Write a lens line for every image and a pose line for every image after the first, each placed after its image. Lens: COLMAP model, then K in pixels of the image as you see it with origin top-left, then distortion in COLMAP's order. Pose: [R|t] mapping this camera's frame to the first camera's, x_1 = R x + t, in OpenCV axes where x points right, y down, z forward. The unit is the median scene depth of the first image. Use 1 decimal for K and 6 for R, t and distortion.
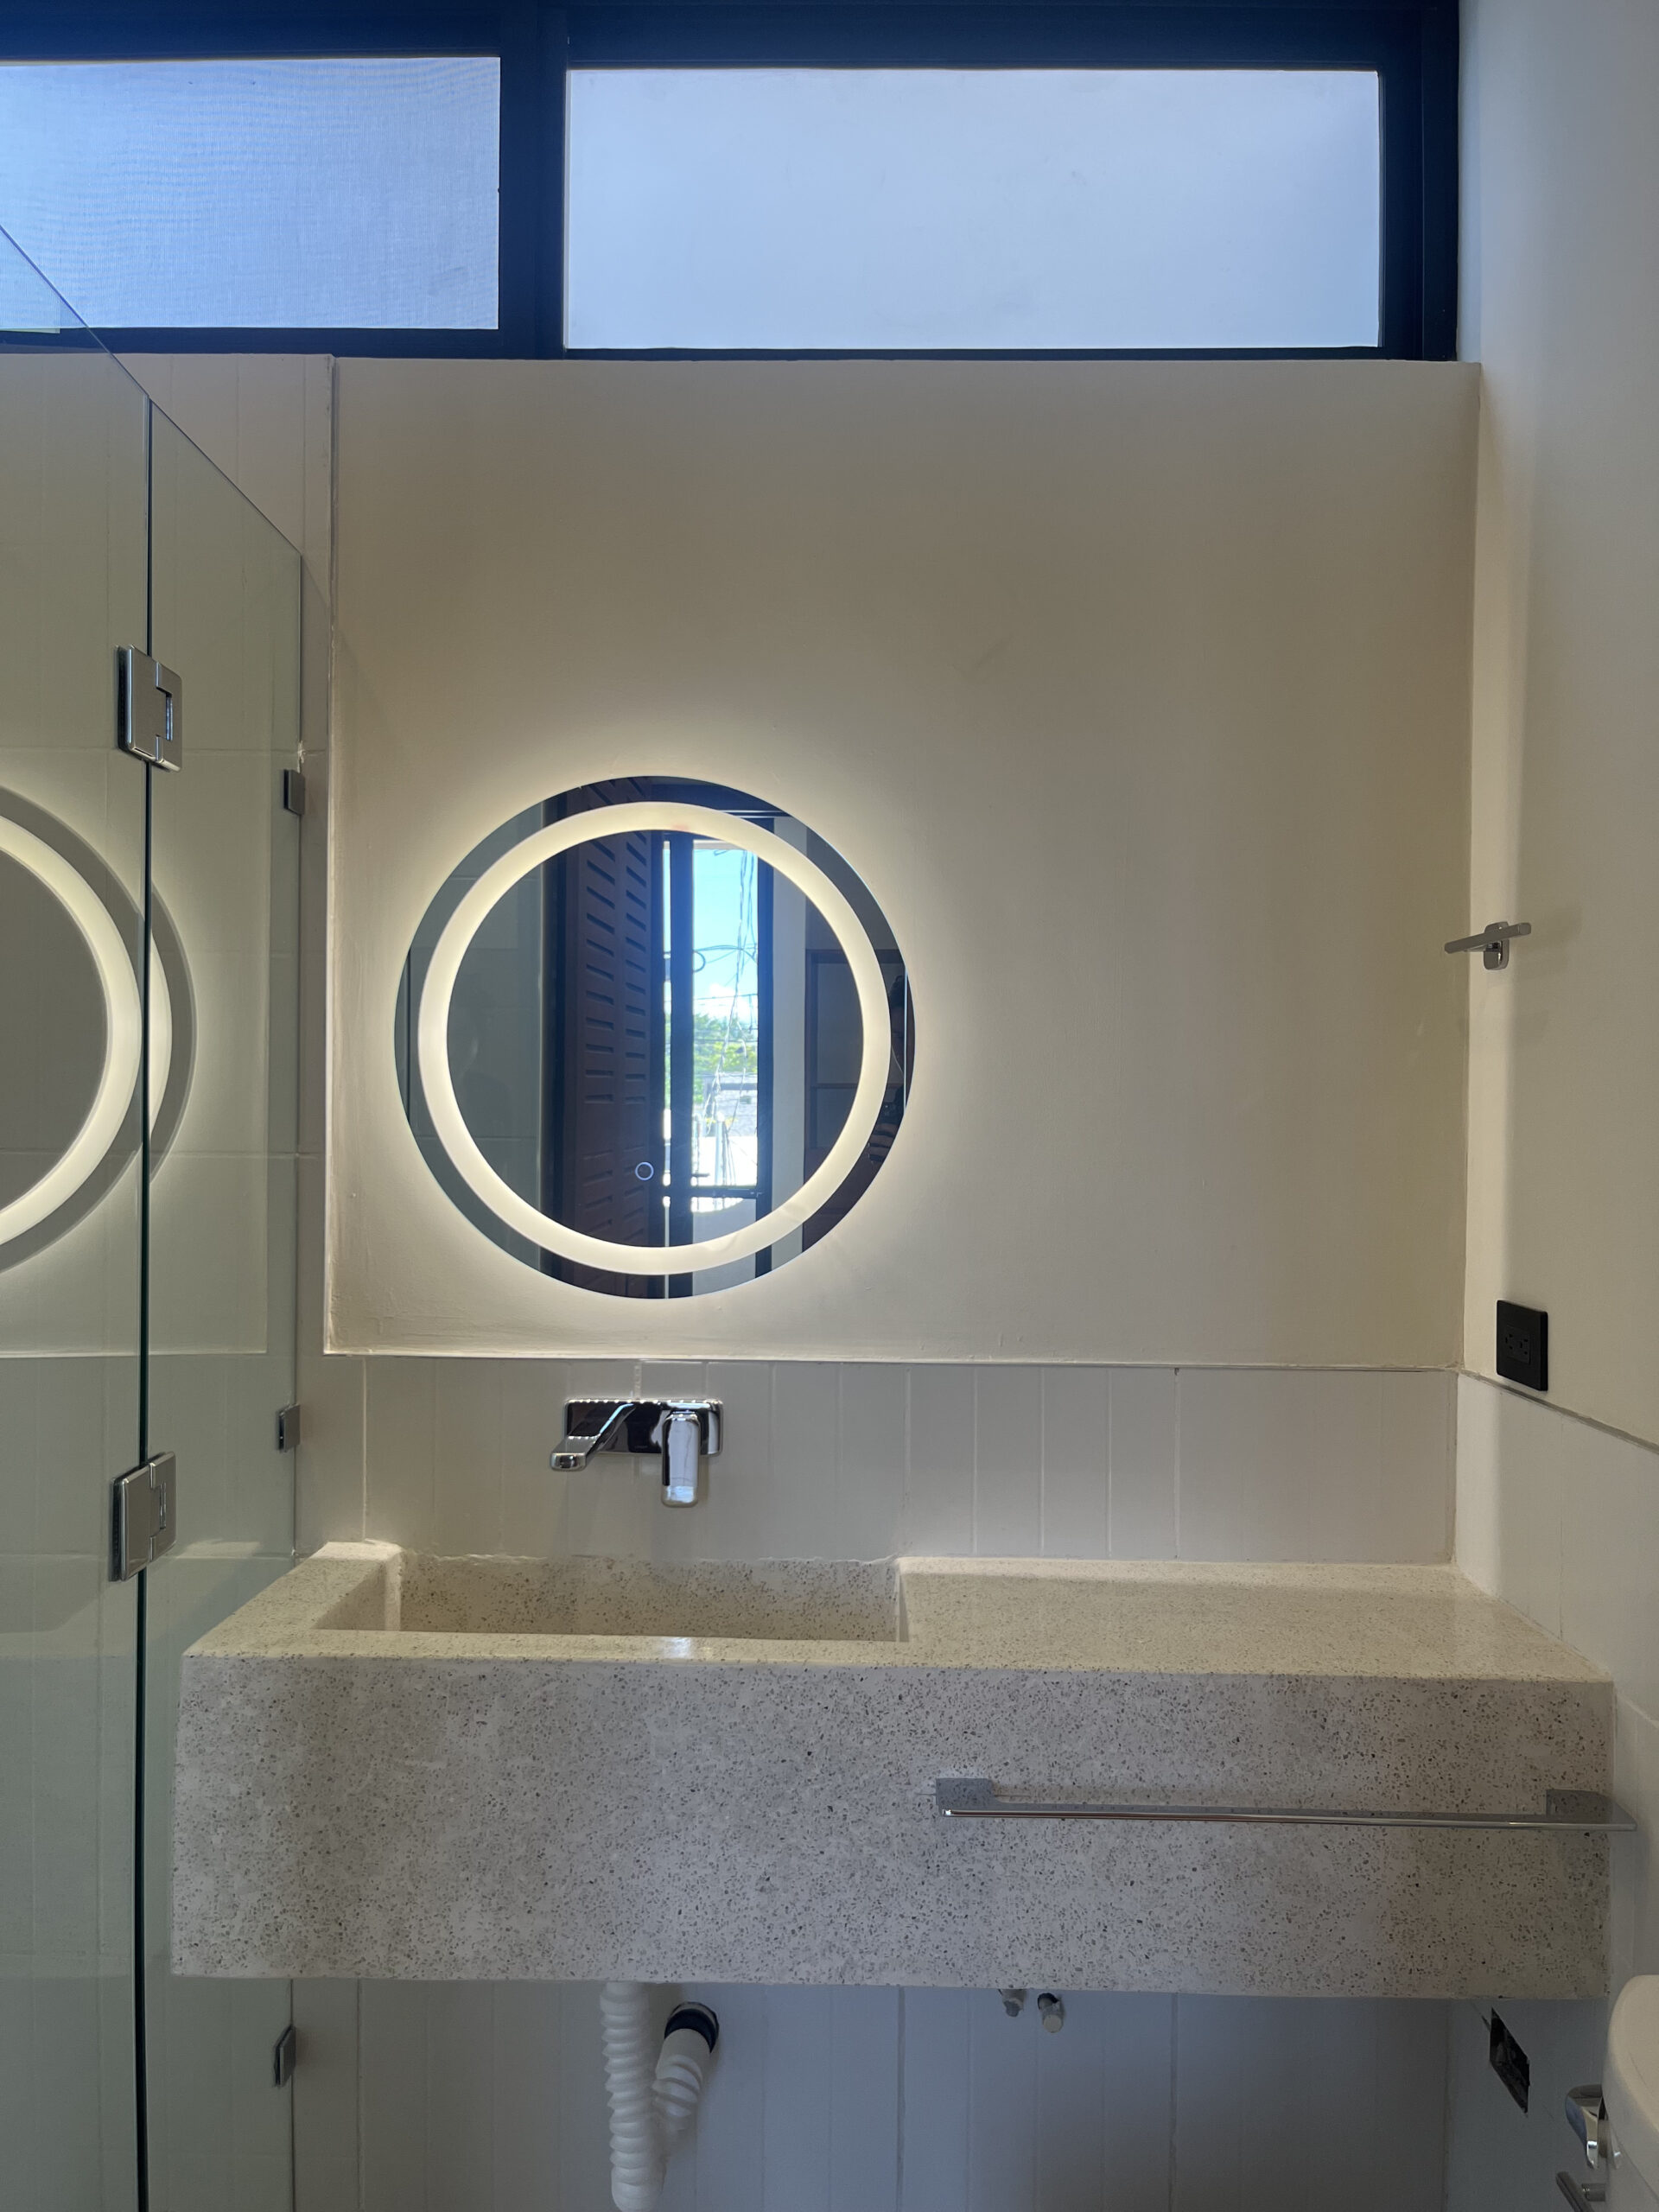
lens RADIAL K [[1684.5, 0, 825.2], [0, 1684.5, 1101.6], [0, 0, 1]] dist [0.016190, -0.039665]
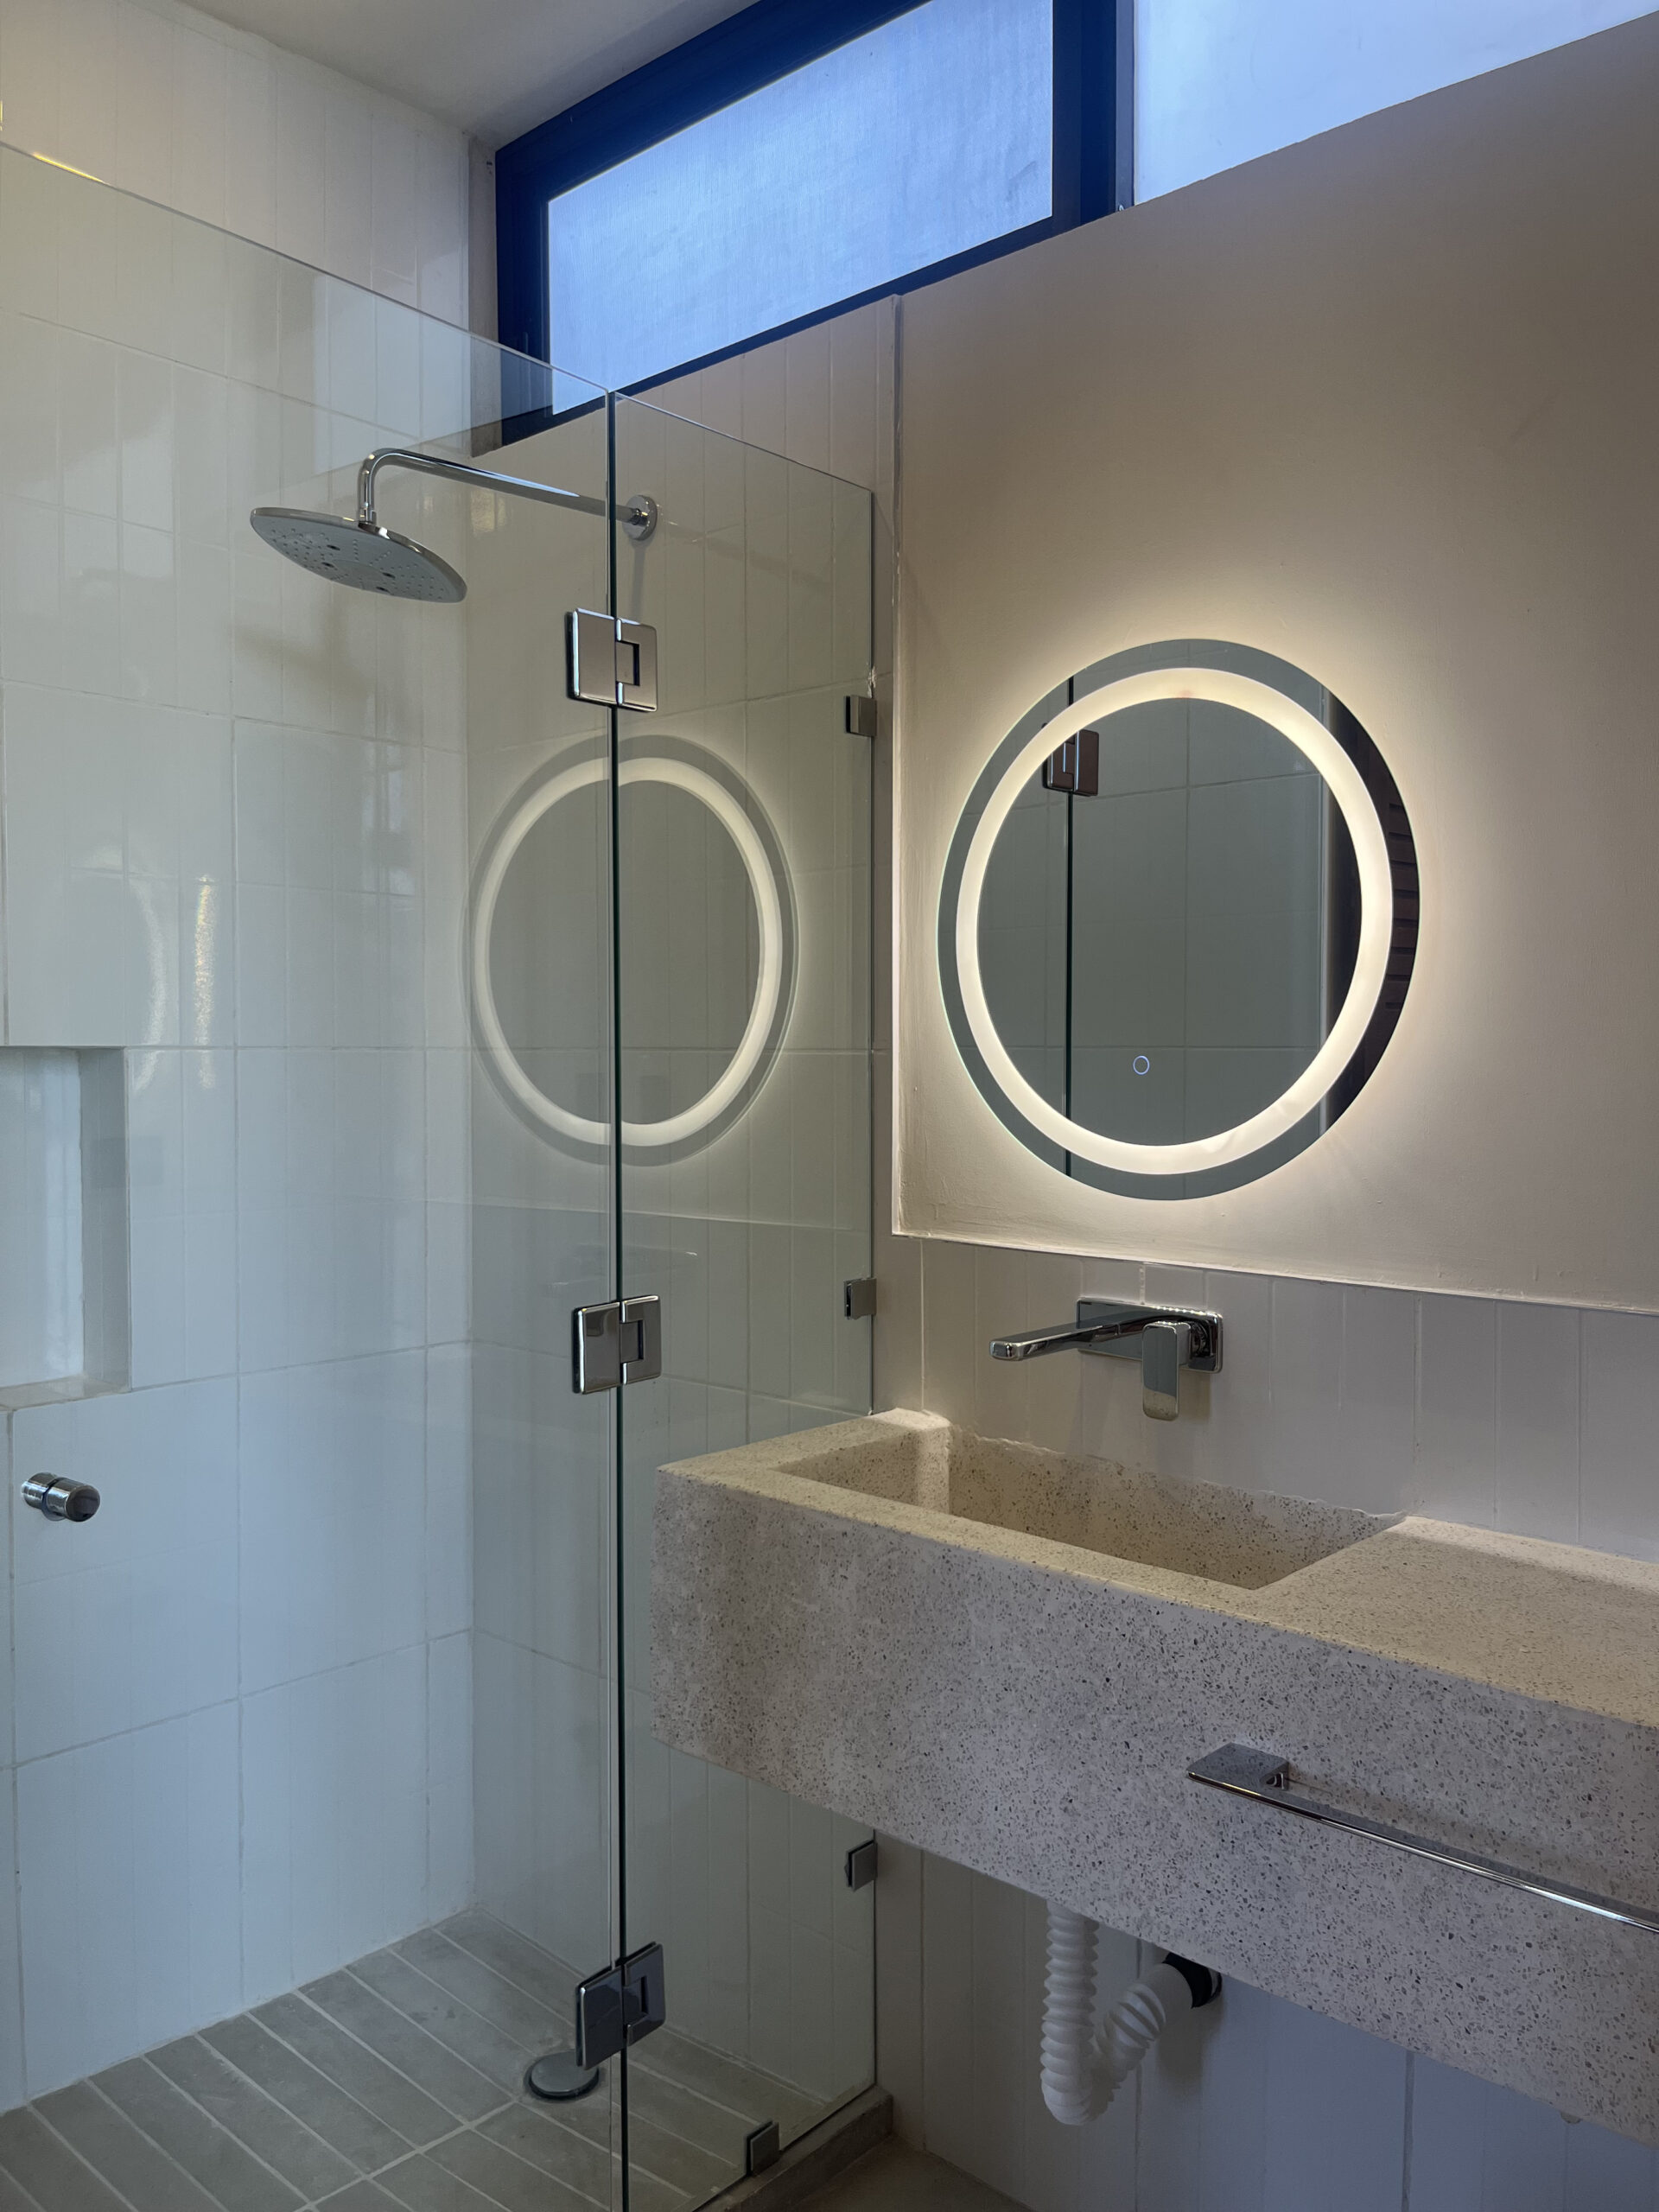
lens RADIAL K [[1684.5, 0, 824.4], [0, 1684.5, 1089.1], [0, 0, 1]] dist [0.016190, -0.039665]
pose [[0.747697, 0.008936, -0.663980, 0.484593], [0.010645, 0.999620, 0.025441, 0.035862], [0.663955, -0.026090, 0.747317, 0.209933]]
